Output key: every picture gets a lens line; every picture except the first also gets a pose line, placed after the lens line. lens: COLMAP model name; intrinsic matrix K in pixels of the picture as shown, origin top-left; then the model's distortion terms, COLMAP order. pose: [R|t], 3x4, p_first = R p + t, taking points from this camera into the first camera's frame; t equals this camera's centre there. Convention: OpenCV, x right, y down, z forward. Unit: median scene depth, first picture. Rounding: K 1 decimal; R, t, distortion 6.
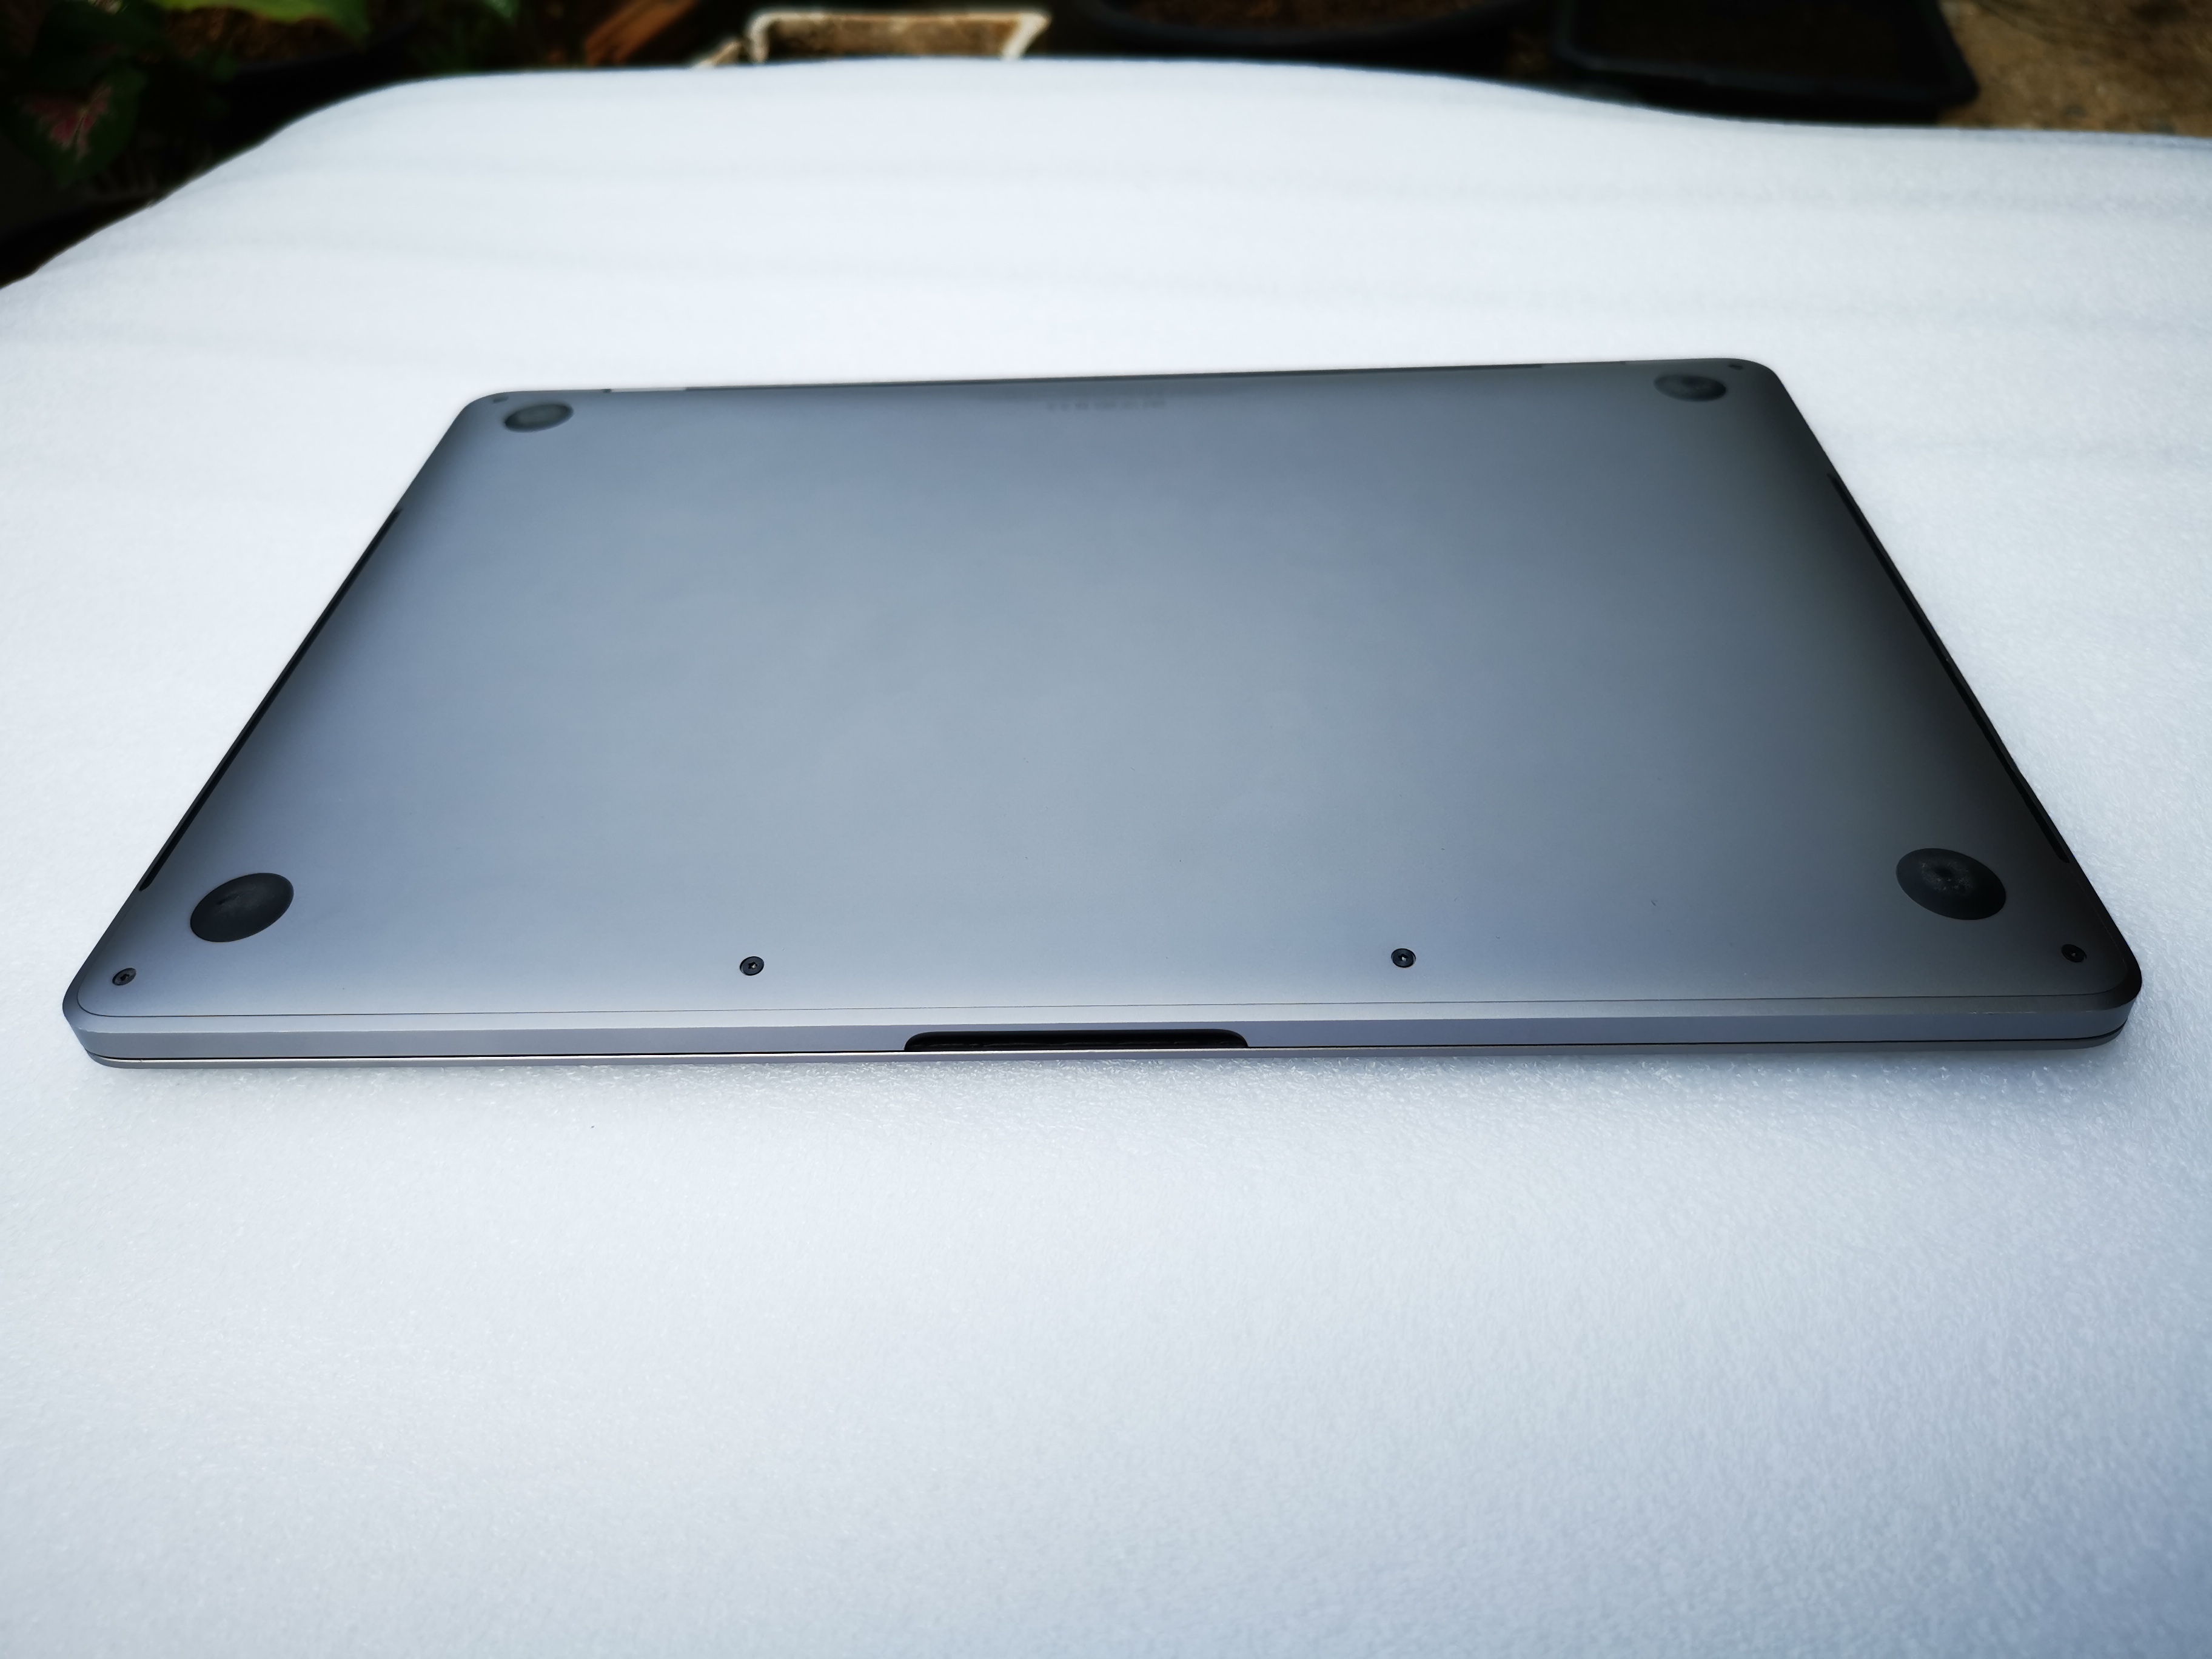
lens RADIAL K [[1755.0, 0, 1100.3], [0, 1755.0, 824.7], [0, 0, 1]] dist [0.015964, -0.024618]
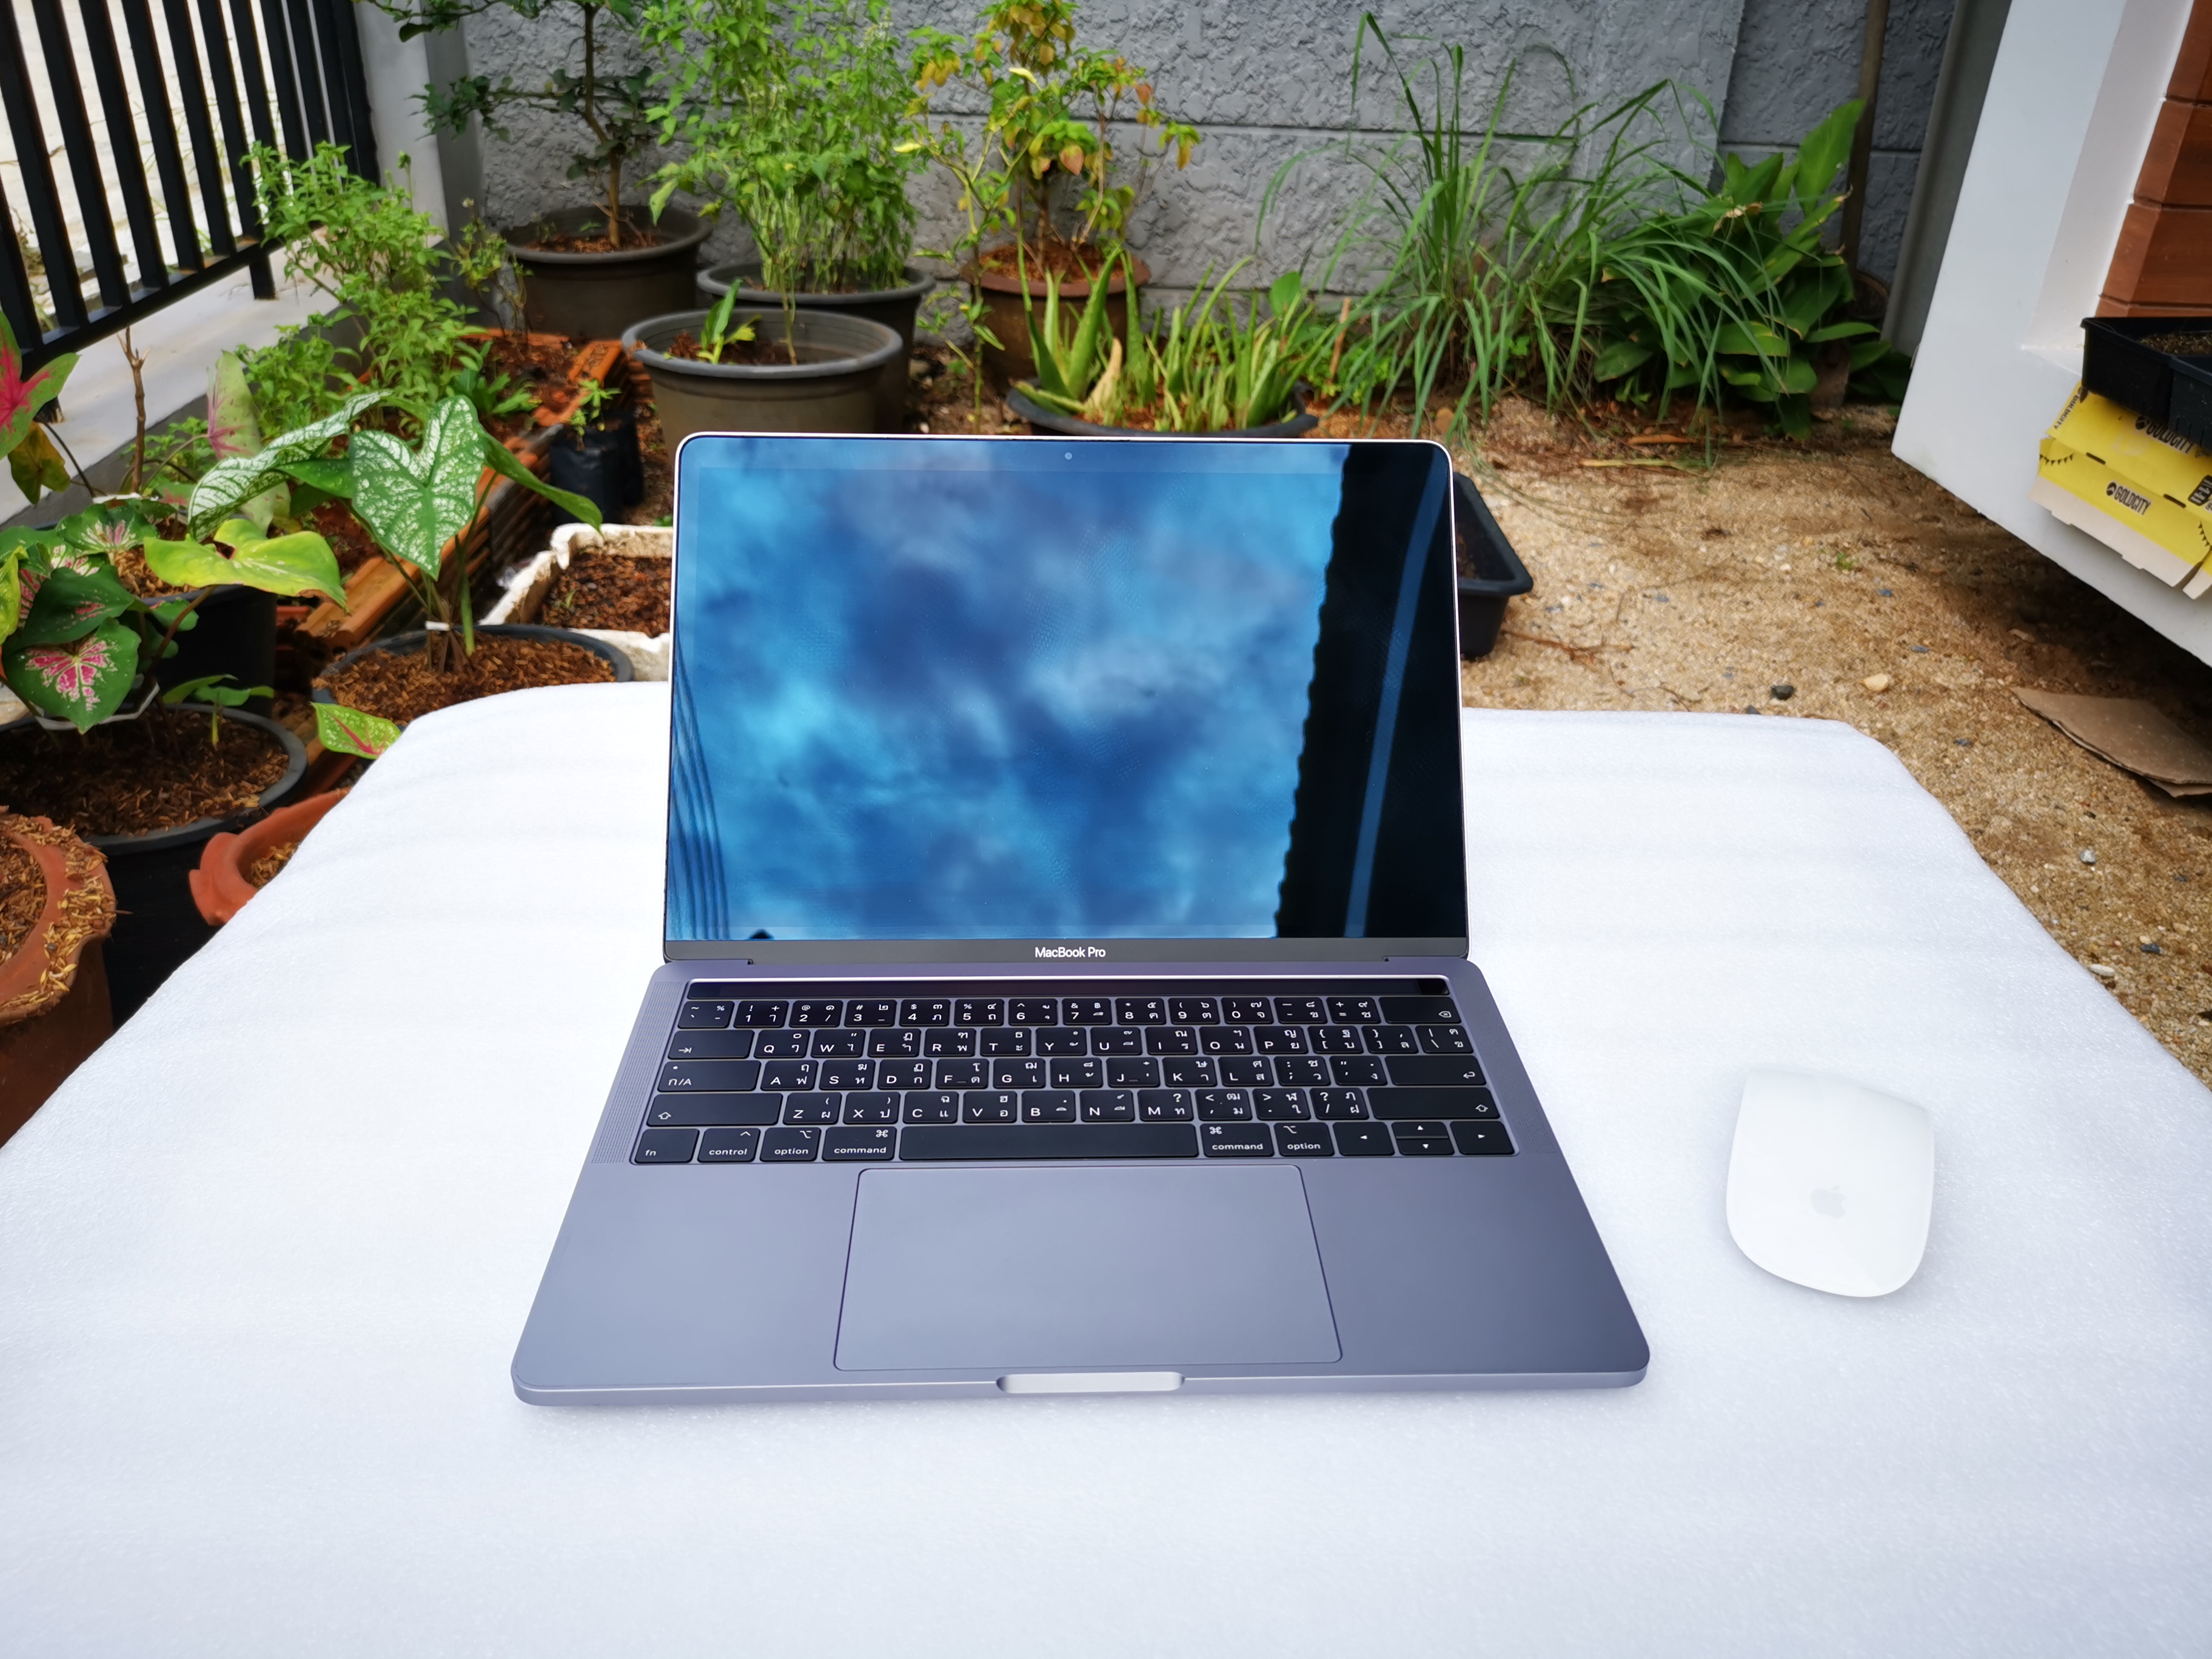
lens RADIAL K [[1755.0, 0, 1104.6], [0, 1755.0, 831.0], [0, 0, 1]] dist [0.015964, -0.024618]
pose [[0.974059, -0.042678, 0.222233, -0.093820], [0.087306, 0.976898, -0.195060, -0.005049], [-0.208774, 0.209402, 0.955282, -0.125072]]
